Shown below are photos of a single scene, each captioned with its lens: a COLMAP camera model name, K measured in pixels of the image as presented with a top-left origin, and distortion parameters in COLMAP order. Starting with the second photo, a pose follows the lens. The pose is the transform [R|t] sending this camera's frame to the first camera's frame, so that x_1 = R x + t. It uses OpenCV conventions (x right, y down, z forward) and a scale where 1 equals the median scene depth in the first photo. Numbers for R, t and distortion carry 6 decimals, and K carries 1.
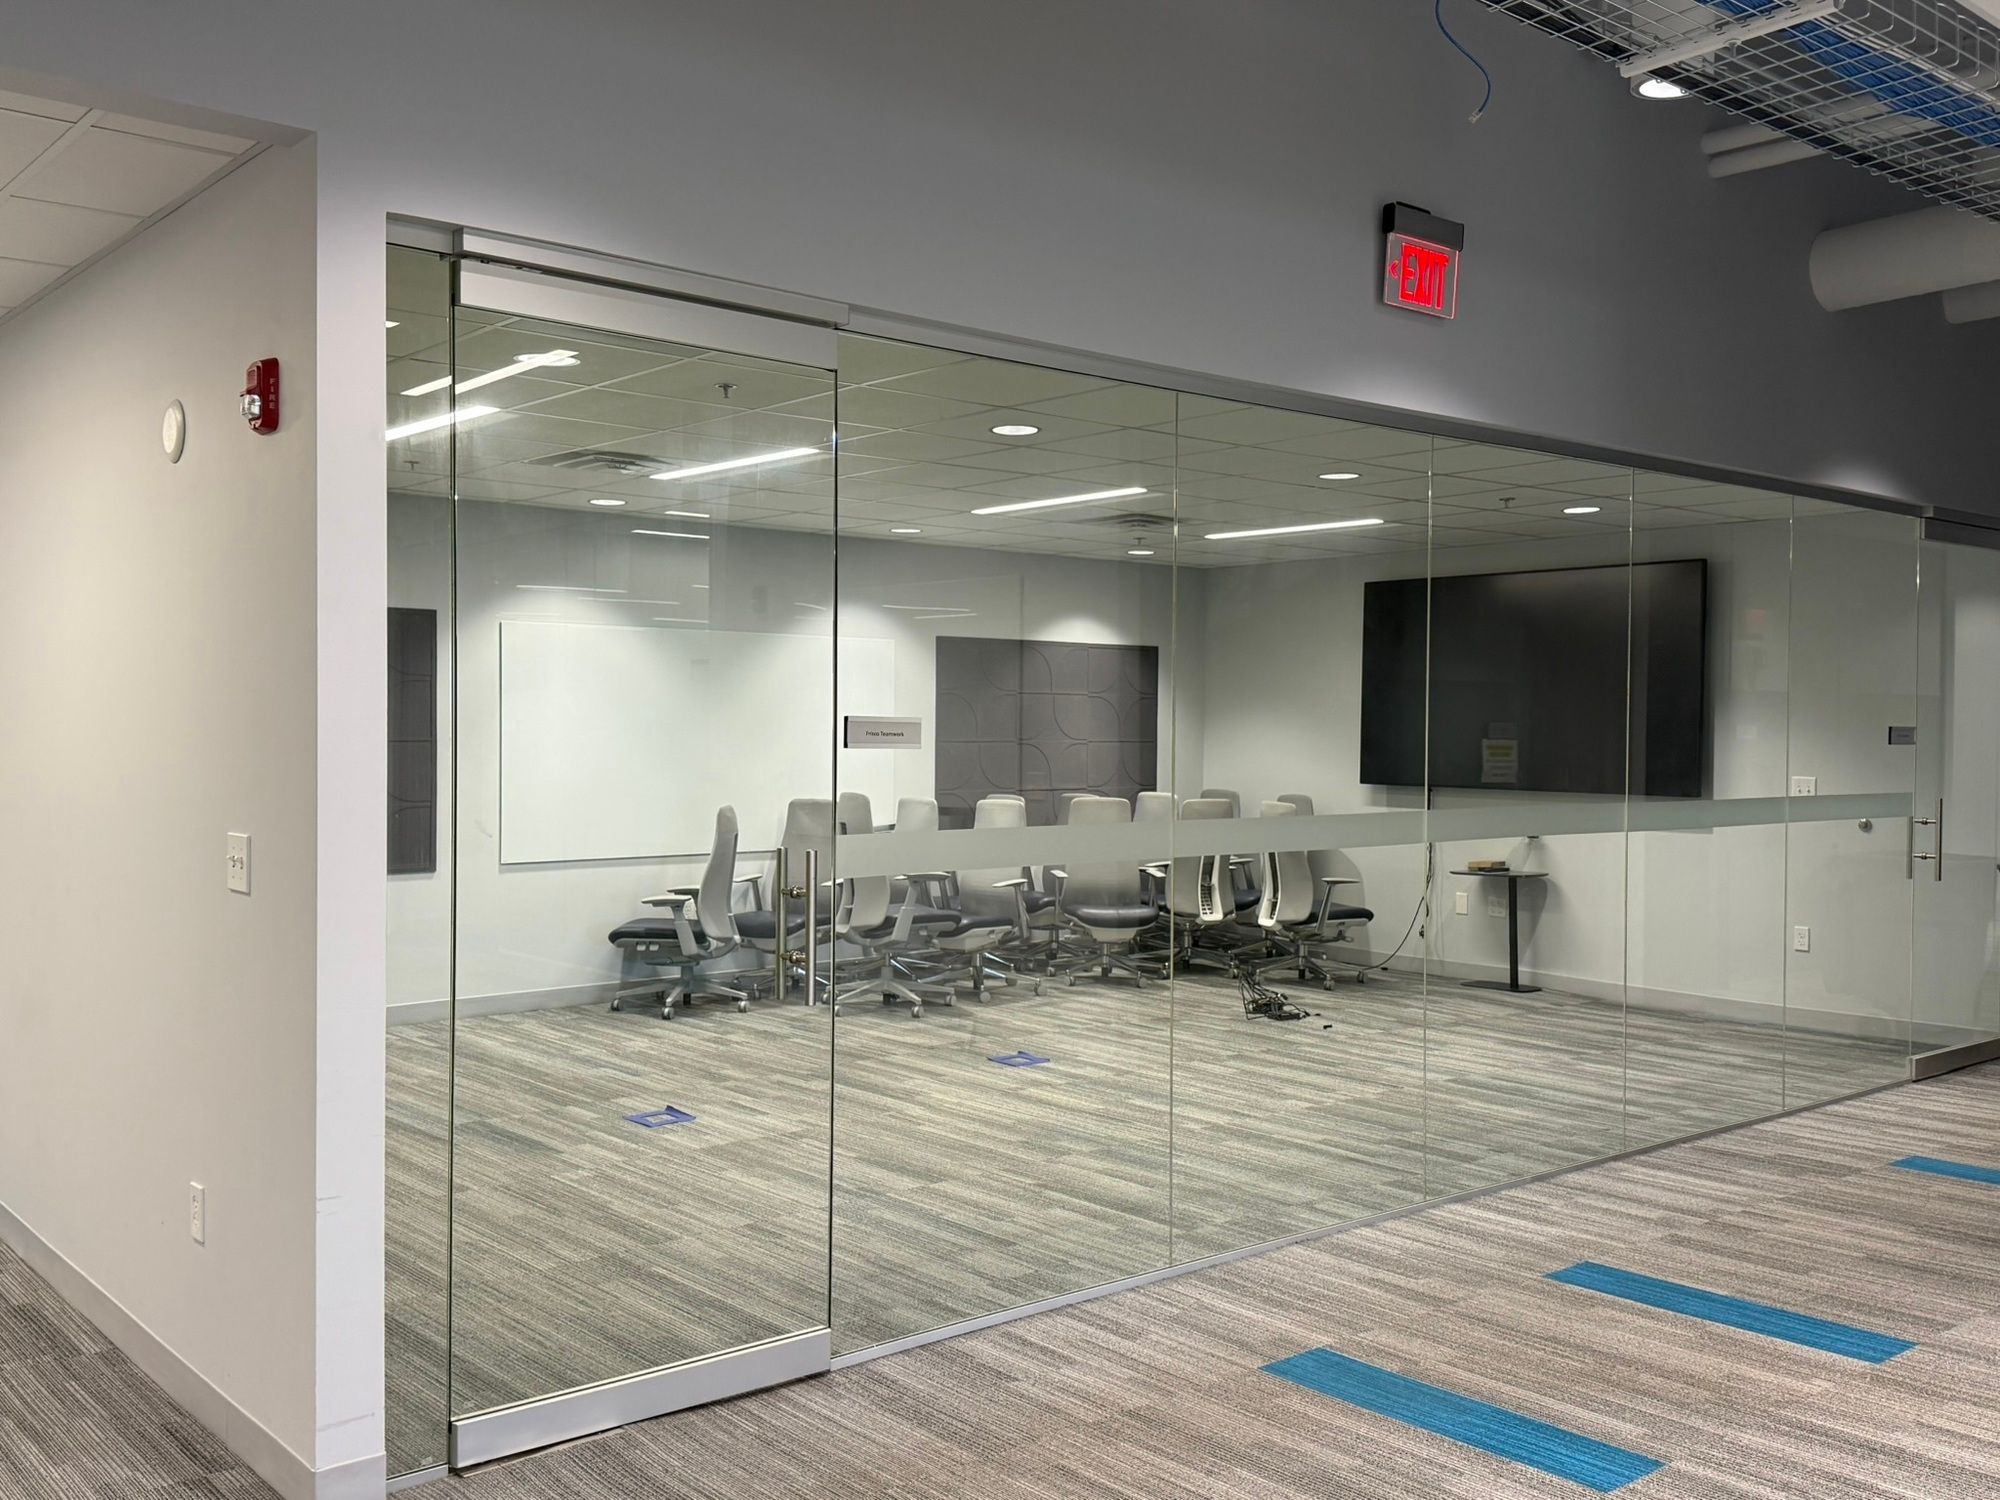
lens RADIAL K [[1814.8, 0, 999.4], [0, 1814.8, 793.6], [0, 0, 1]] dist [0.018764, -0.000915]
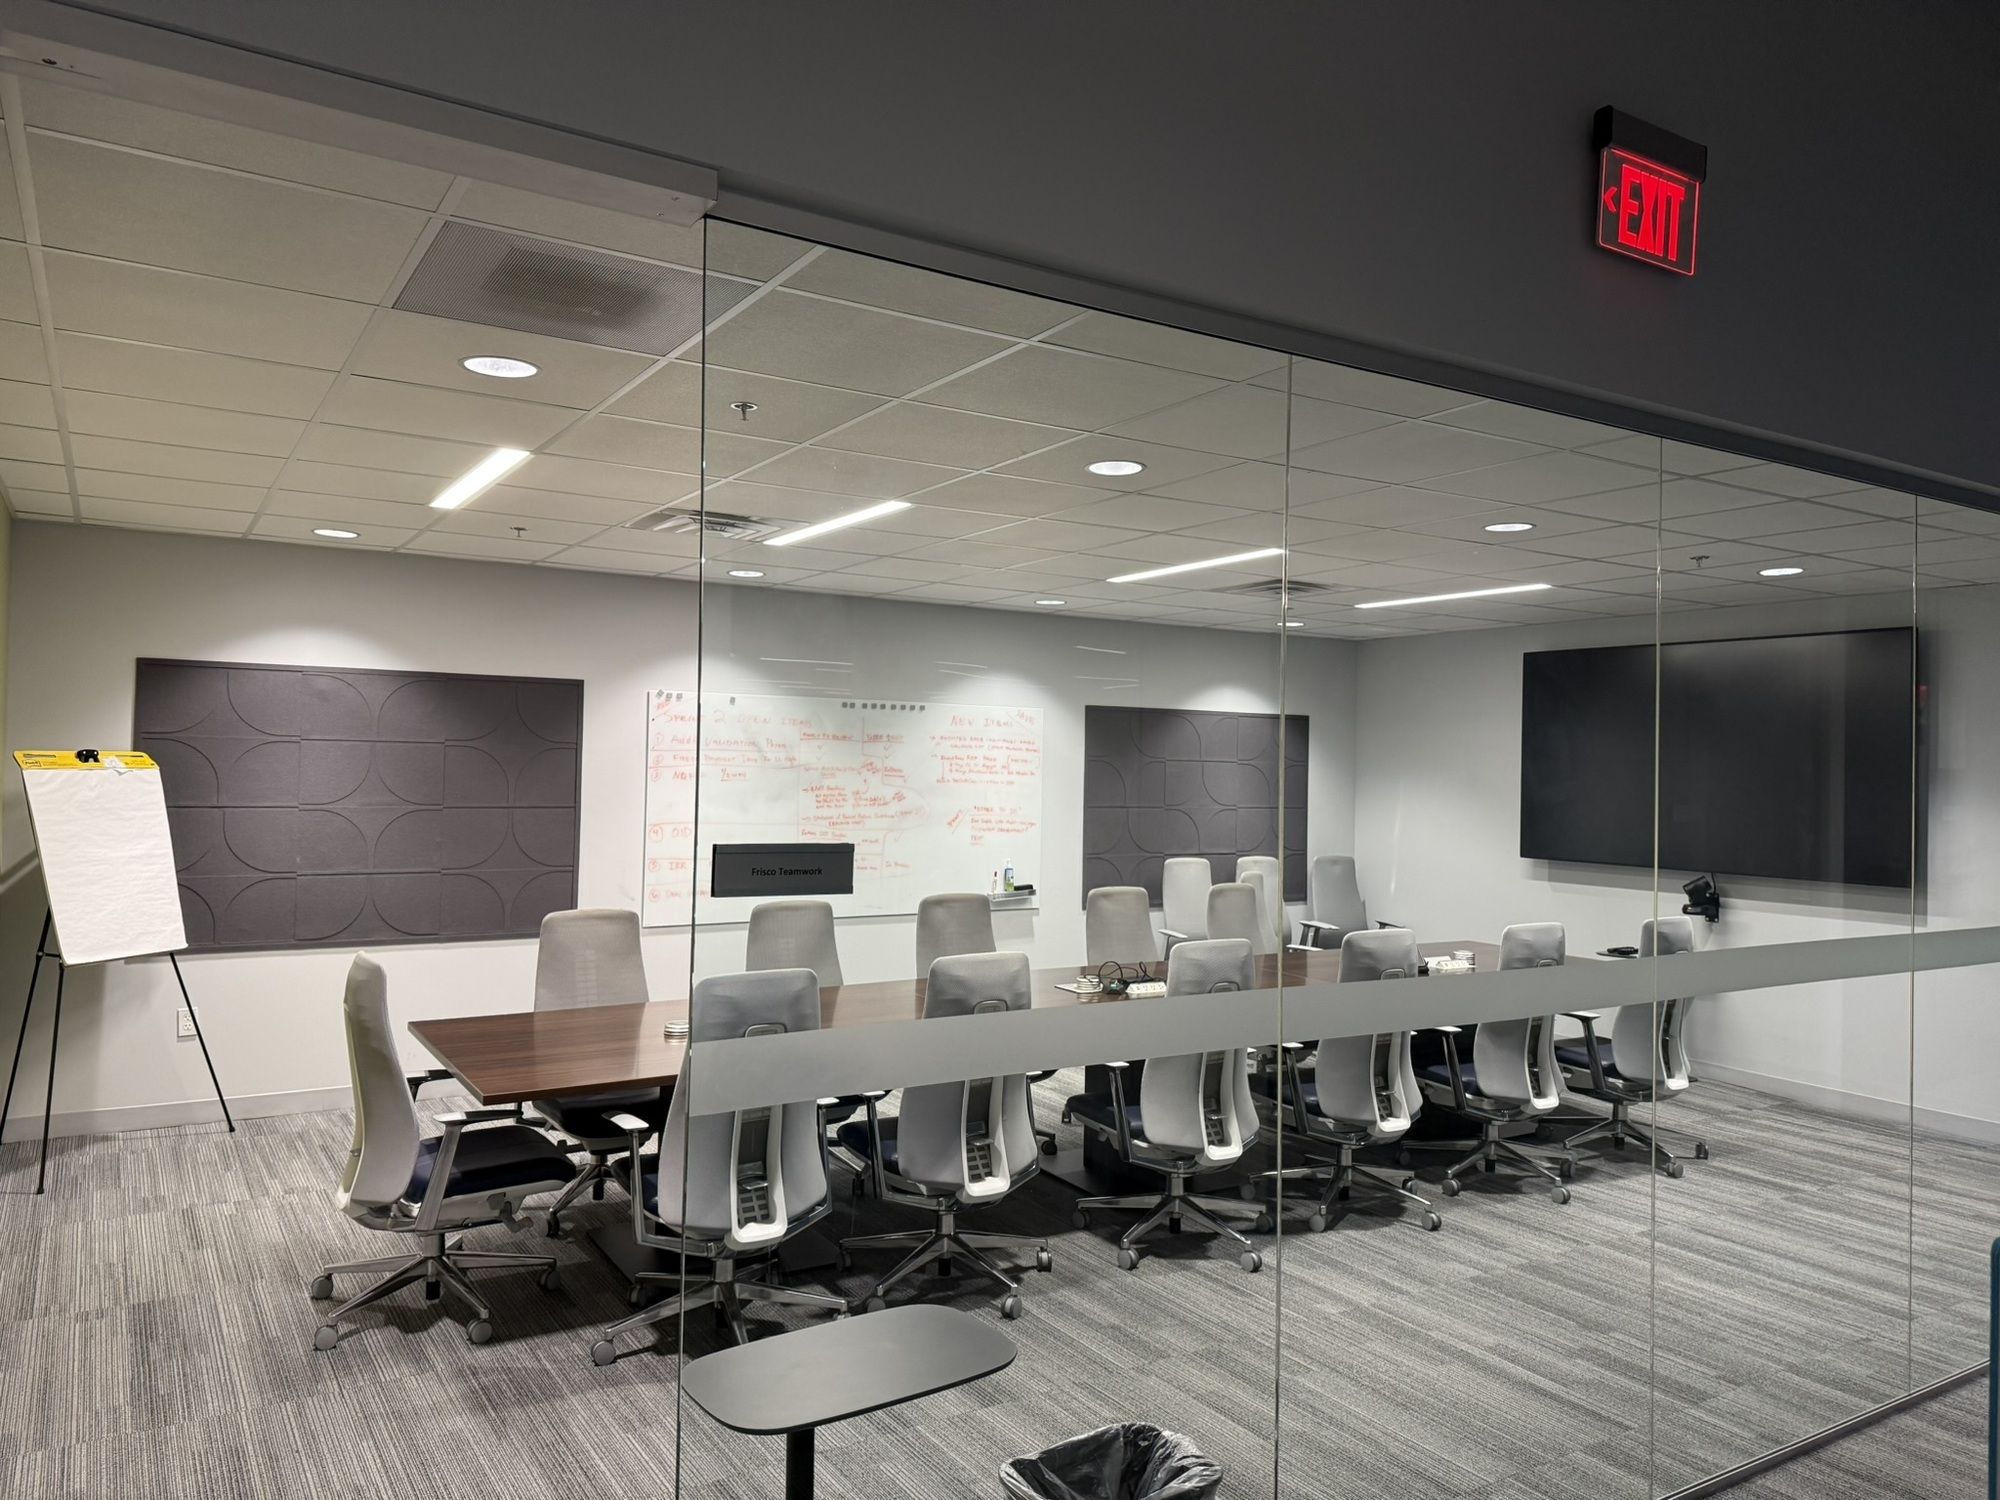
lens RADIAL K [[1409.1, 0, 1000.0], [0, 1409.1, 750.0], [0, 0, 1]] dist [0.093792, -0.164307]
pose [[0.989929, 0.009325, -0.141261, 0.035254], [-0.016579, 0.998598, -0.050261, -0.024213], [0.140594, 0.052097, 0.988696, 0.242381]]
